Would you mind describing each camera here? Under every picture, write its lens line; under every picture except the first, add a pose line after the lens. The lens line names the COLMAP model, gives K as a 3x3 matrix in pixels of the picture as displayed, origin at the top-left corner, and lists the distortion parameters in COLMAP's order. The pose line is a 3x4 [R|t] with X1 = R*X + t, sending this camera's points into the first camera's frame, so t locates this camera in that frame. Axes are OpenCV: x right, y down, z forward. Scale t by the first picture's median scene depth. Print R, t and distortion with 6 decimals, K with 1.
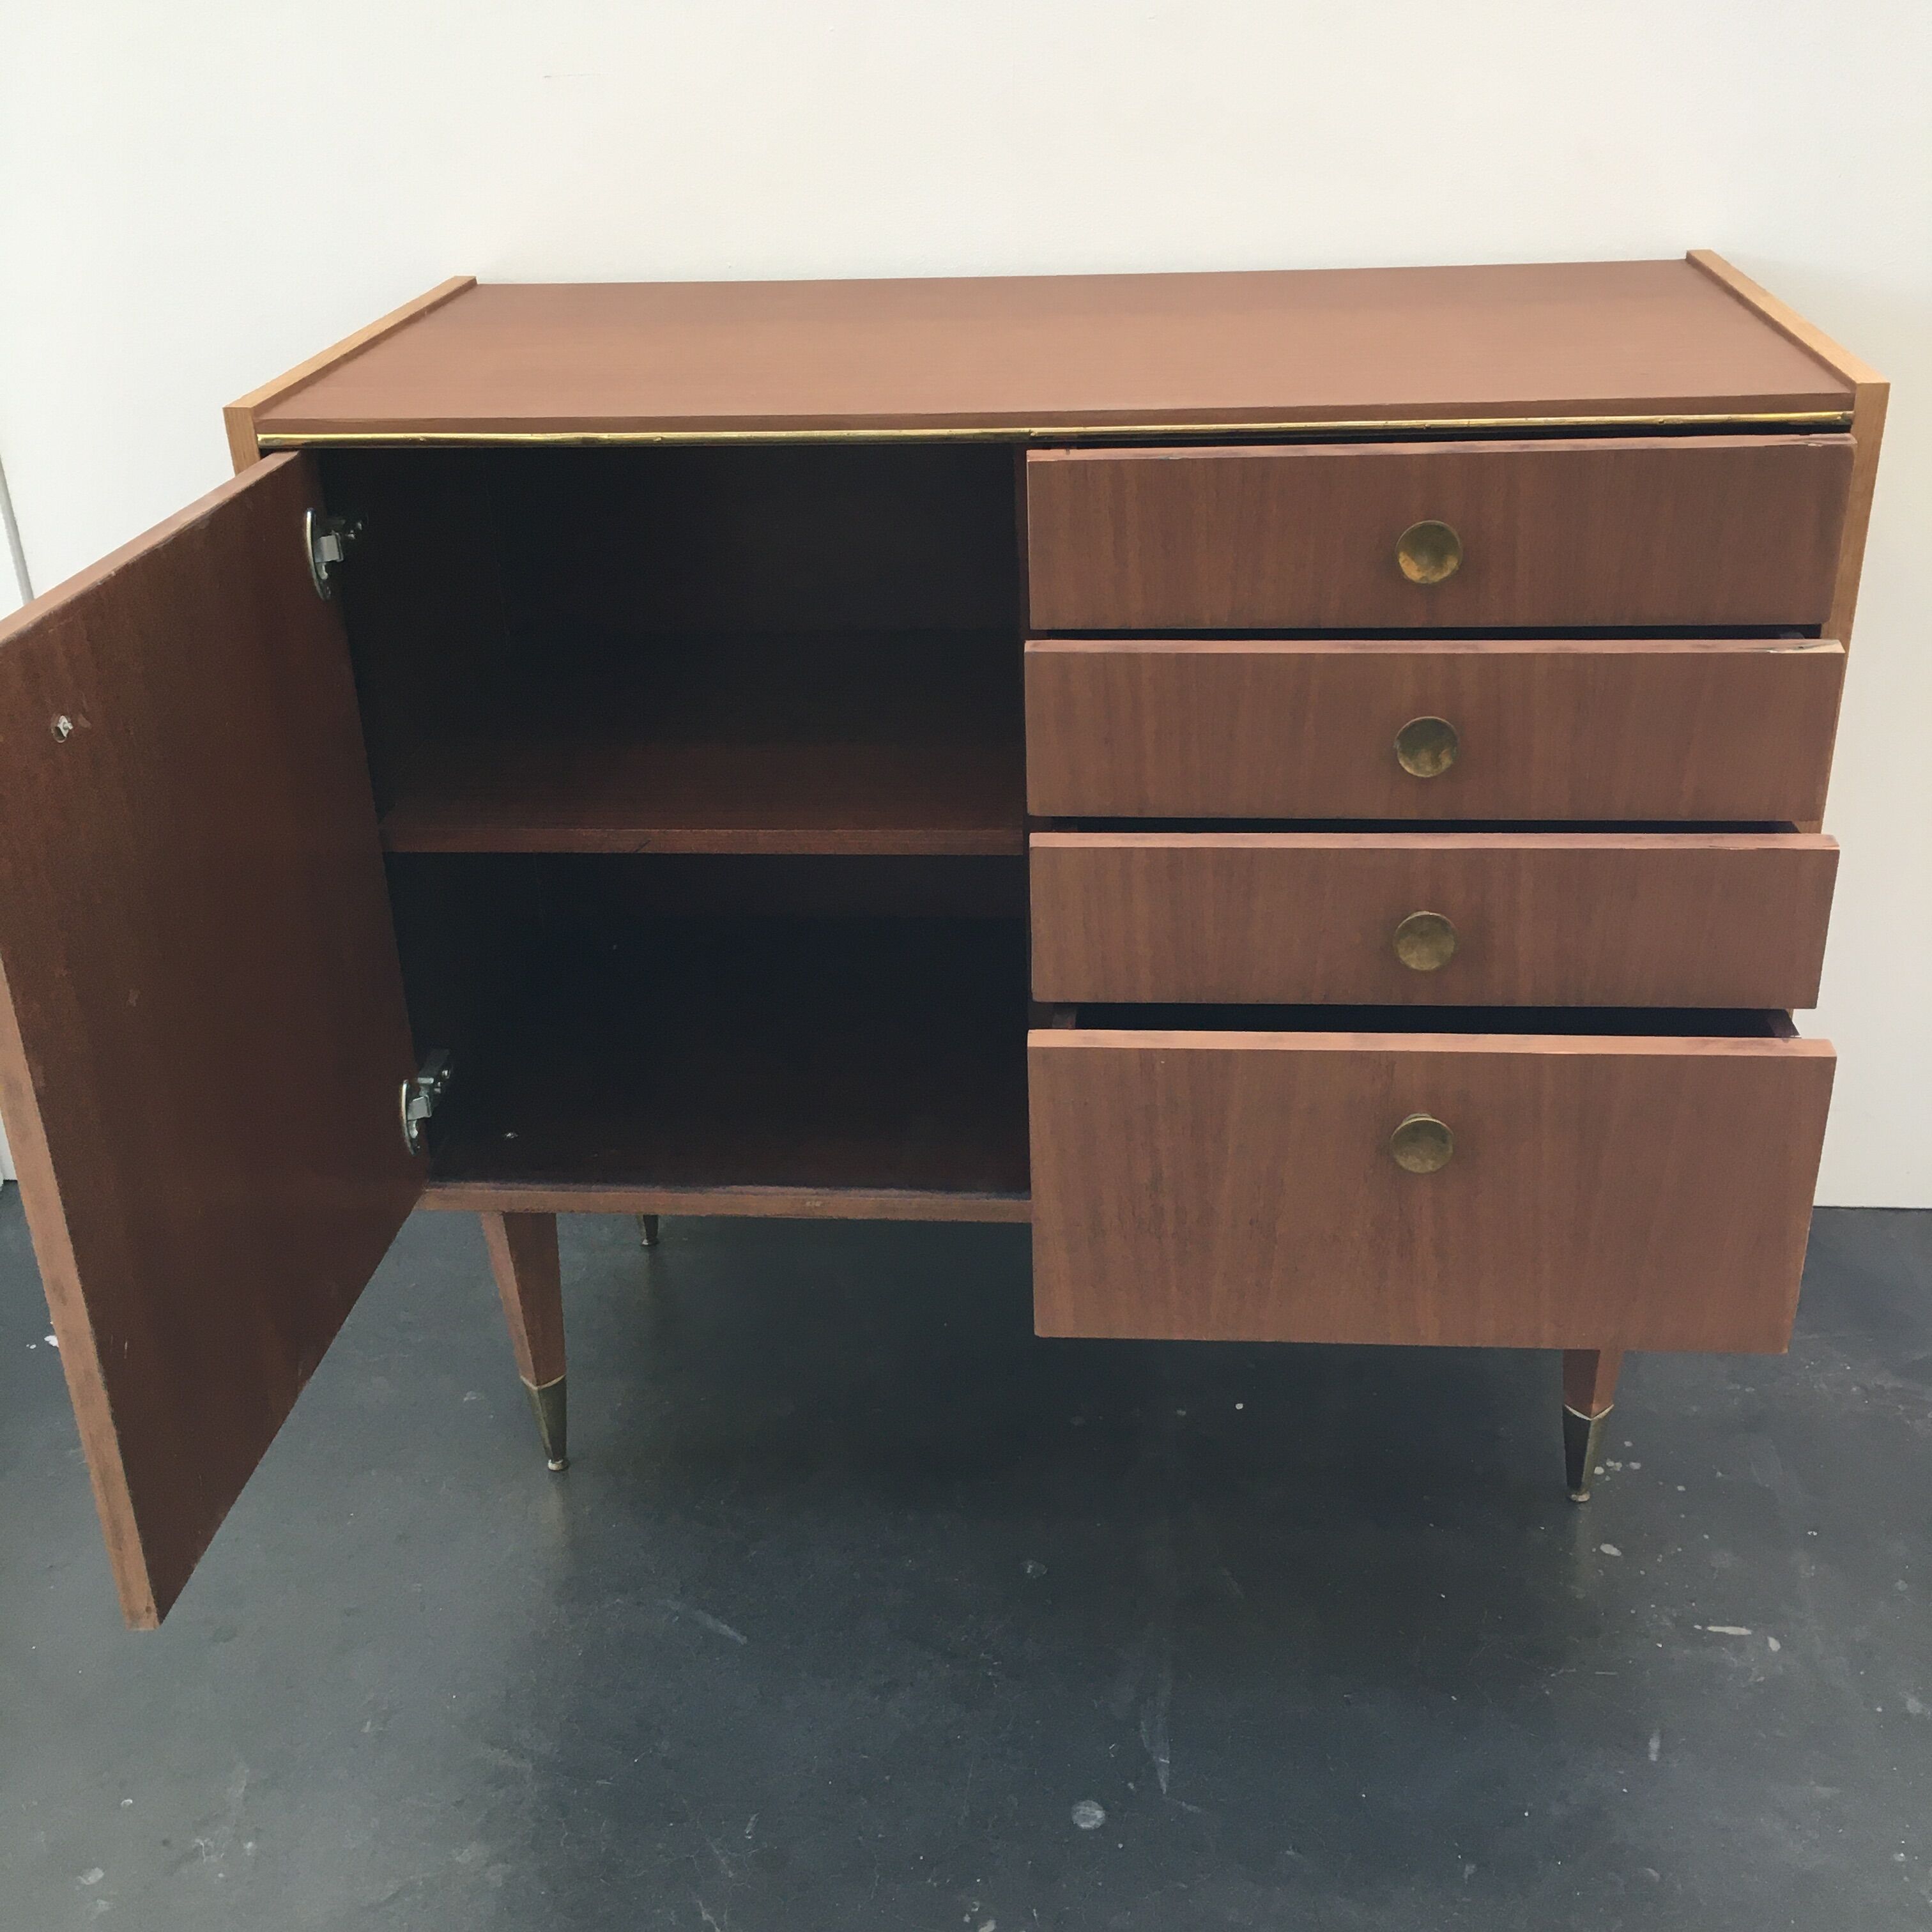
lens RADIAL K [[2216.6, 0, 976.8], [0, 2216.6, 978.3], [0, 0, 1]] dist [0.038718, 0.000000]
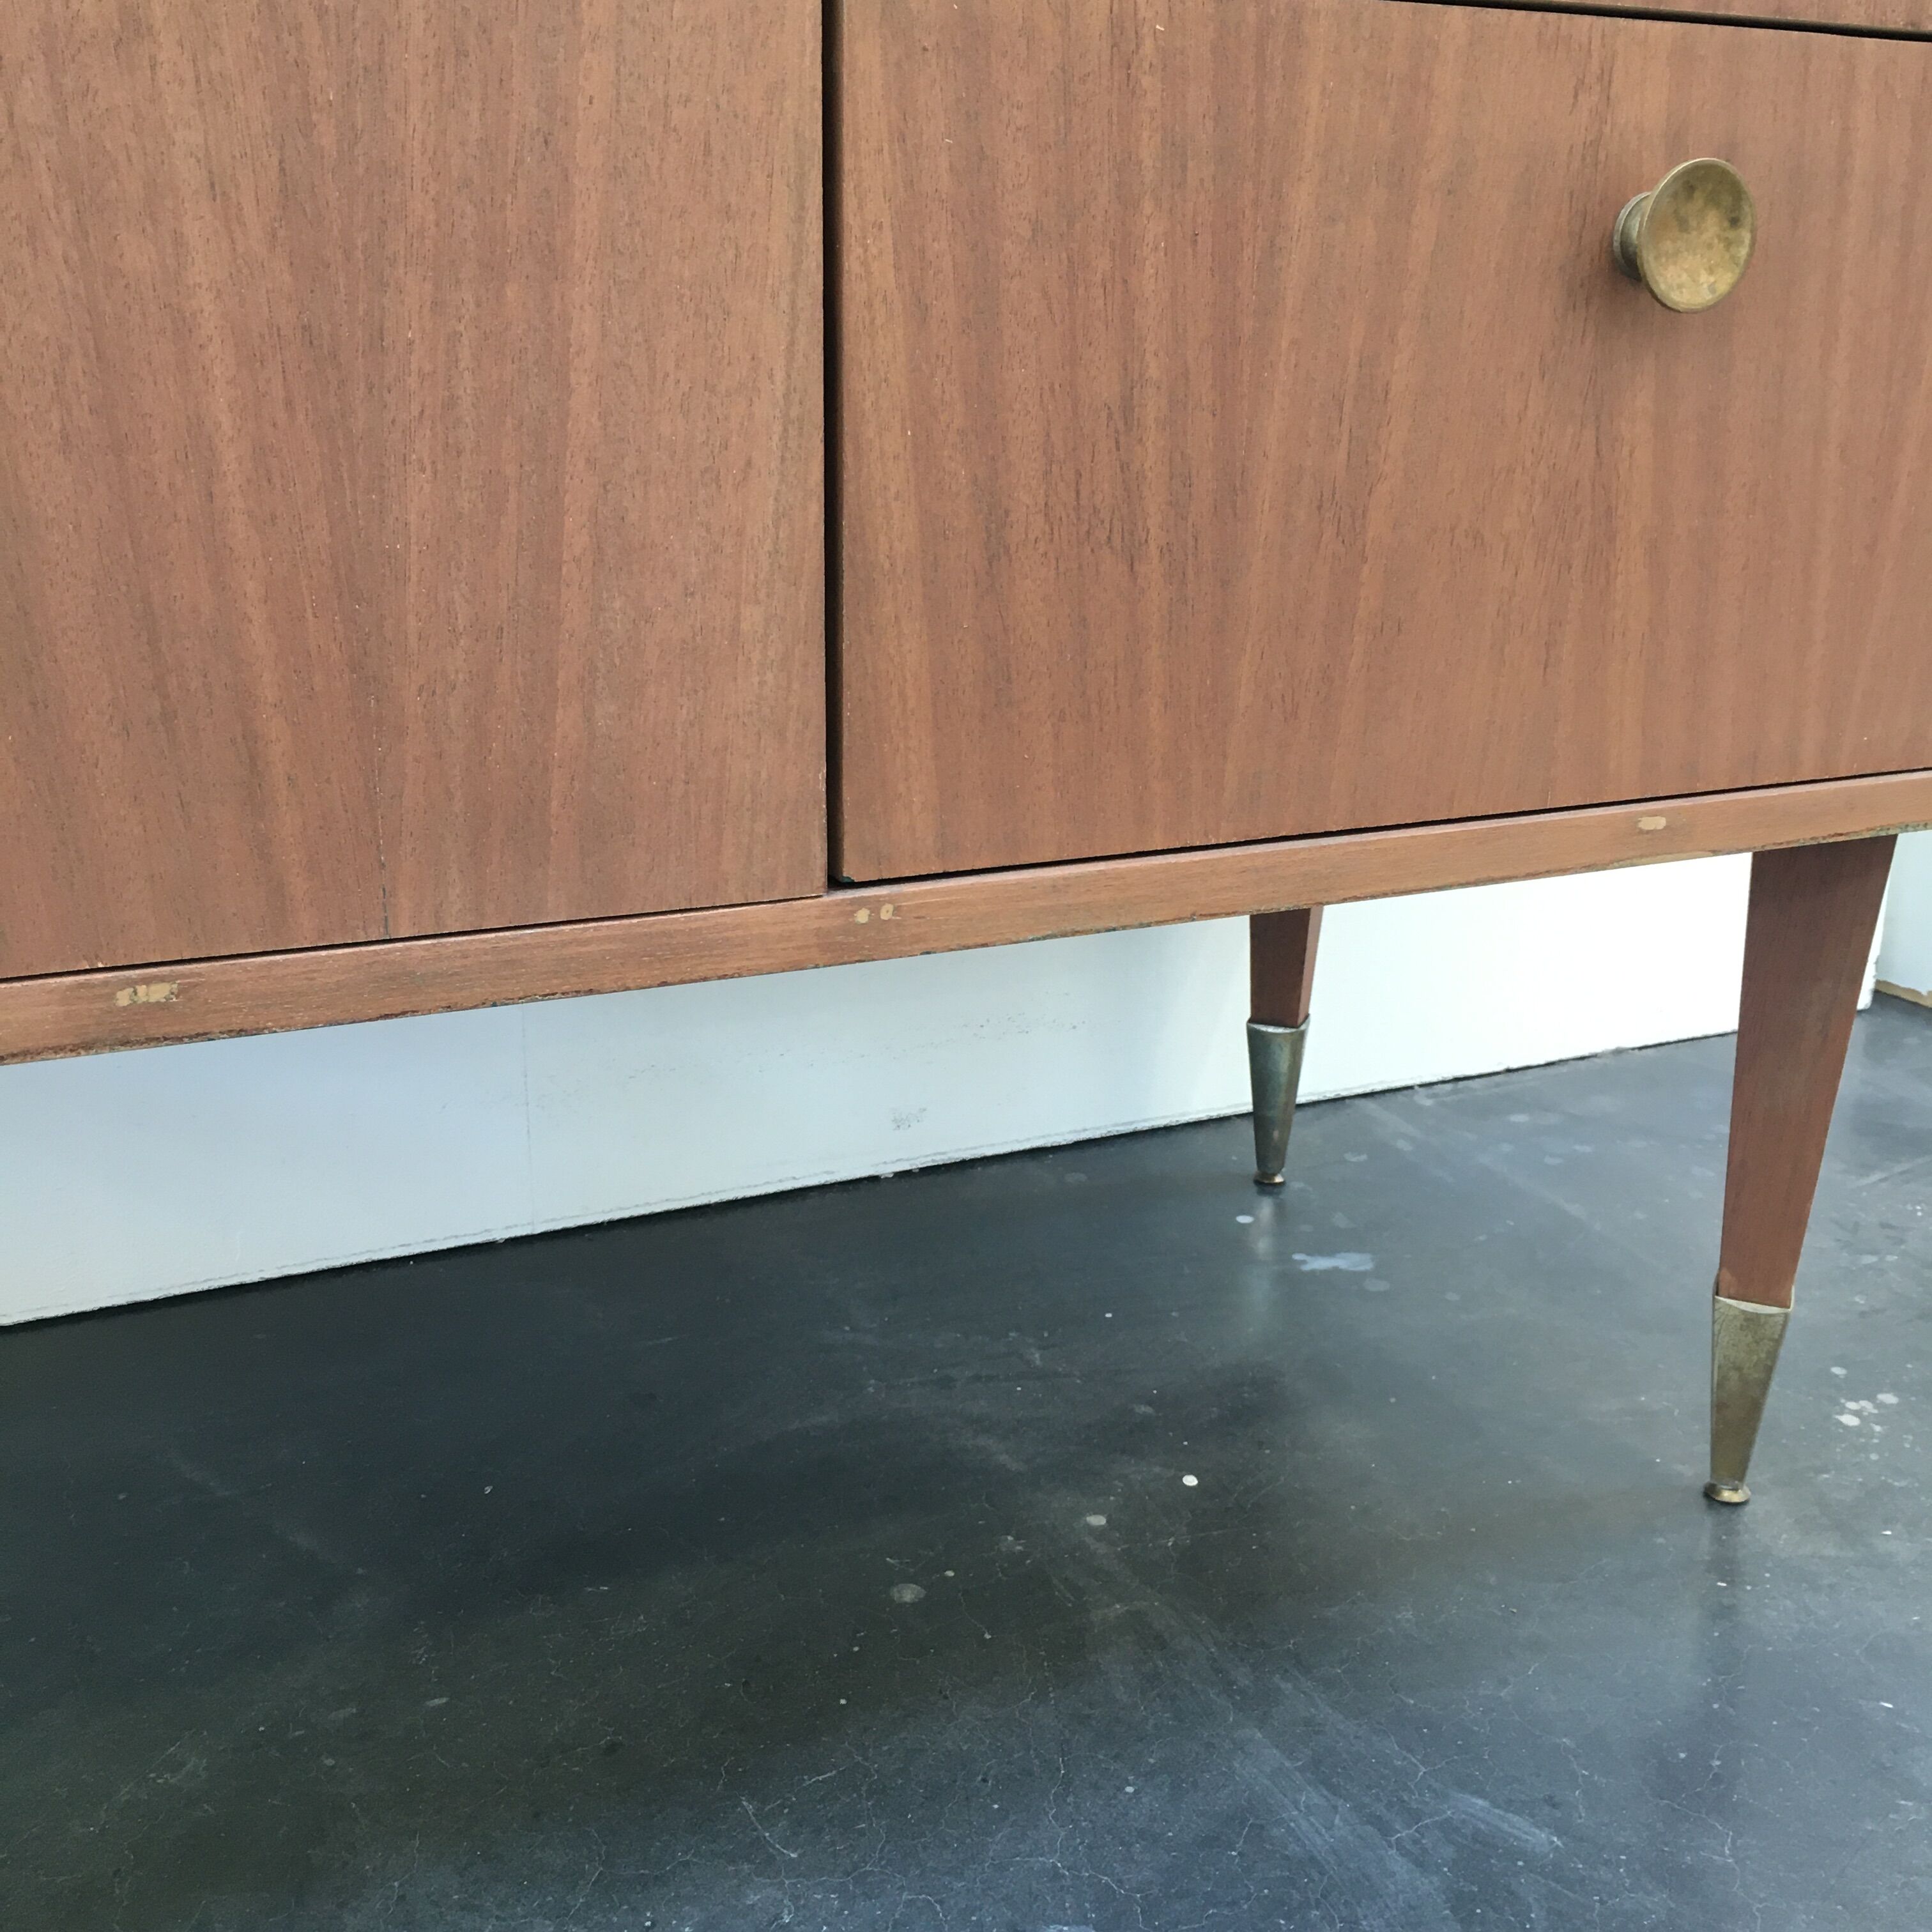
lens RADIAL K [[2216.6, 0, 994.3], [0, 2216.6, 958.1], [0, 0, 1]] dist [0.038718, 0.000000]
pose [[0.863024, -0.106238, 0.493865, -0.120125], [0.185889, 0.975827, -0.114923, 0.149519], [-0.469718, 0.190986, 0.861911, 0.660013]]
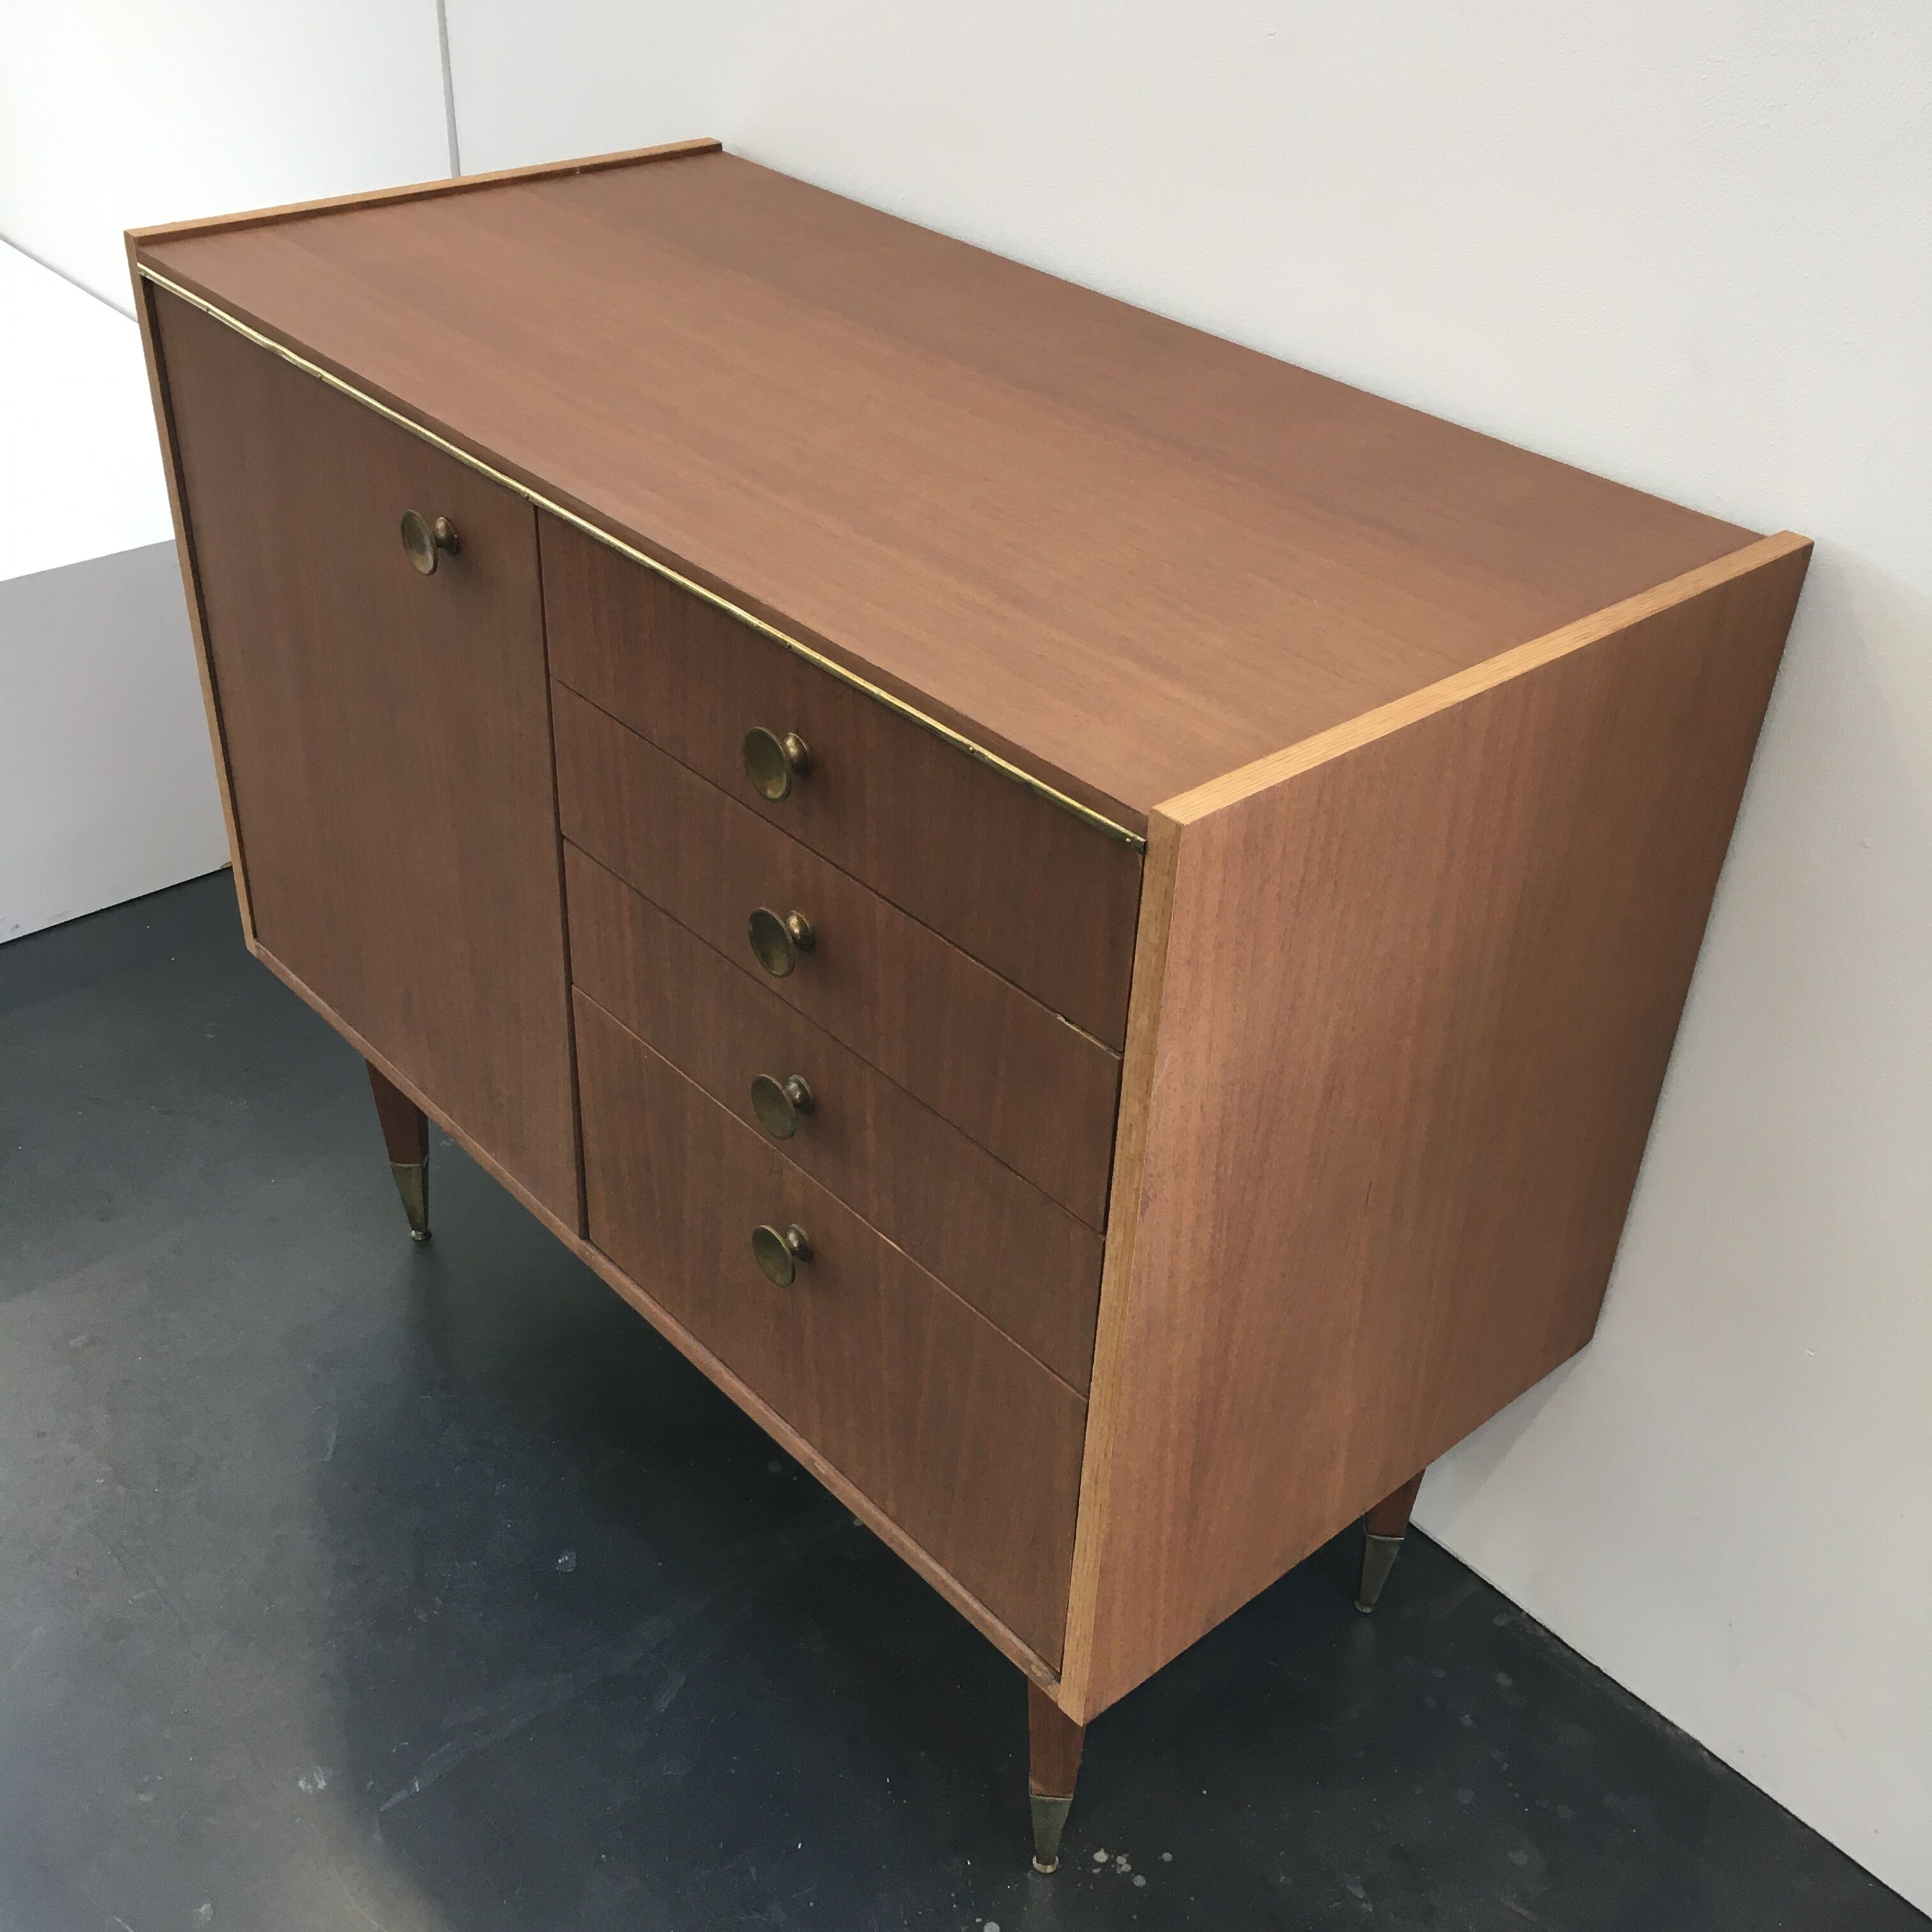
lens RADIAL K [[2216.6, 0, 966.8], [0, 2216.6, 972.3], [0, 0, 1]] dist [0.038718, 0.000000]
pose [[0.721695, 0.439088, -0.535125, 0.593842], [-0.366204, 0.898210, 0.243132, -0.290502], [0.587411, 0.020498, 0.809029, 0.301074]]
